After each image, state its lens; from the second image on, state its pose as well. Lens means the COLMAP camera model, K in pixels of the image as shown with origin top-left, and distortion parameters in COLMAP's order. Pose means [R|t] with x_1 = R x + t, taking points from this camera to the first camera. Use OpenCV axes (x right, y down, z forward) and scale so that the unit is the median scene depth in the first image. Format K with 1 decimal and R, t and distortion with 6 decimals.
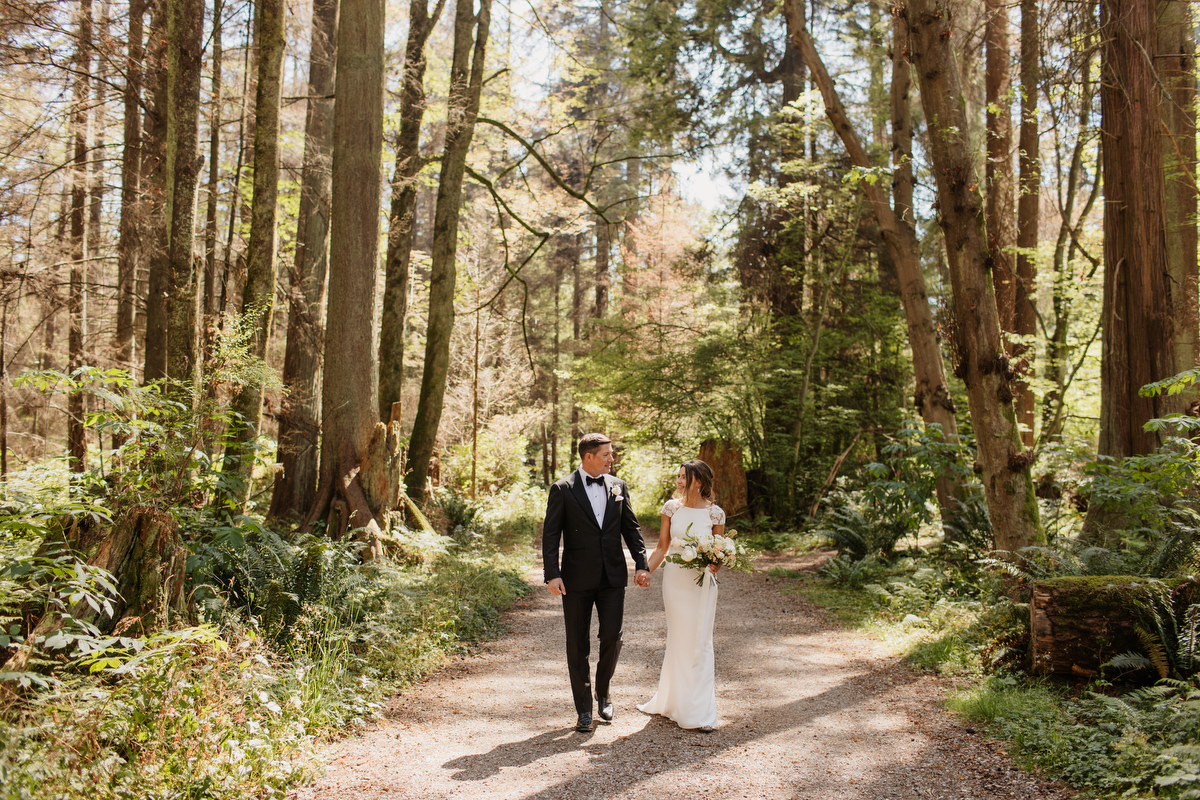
lens RADIAL K [[1178.7, 0, 597.2], [0, 1178.7, 363.0], [0, 0, 1]] dist [0.018424, 0.000640]
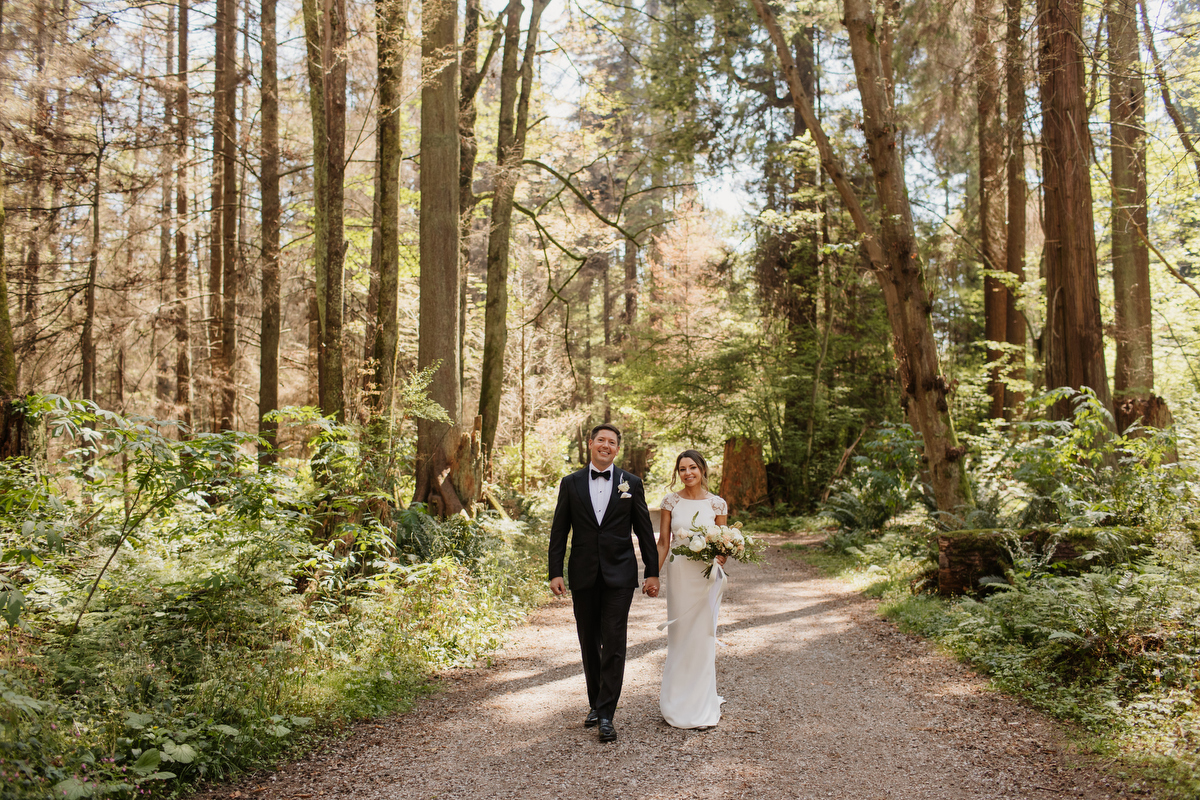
lens RADIAL K [[1178.7, 0, 597.2], [0, 1178.7, 363.0], [0, 0, 1]] dist [0.018424, 0.000640]
pose [[0.999446, -0.024452, -0.022571, -0.006704], [0.024533, 0.999693, 0.003328, -0.010865], [0.022483, -0.003880, 0.999740, -0.112362]]
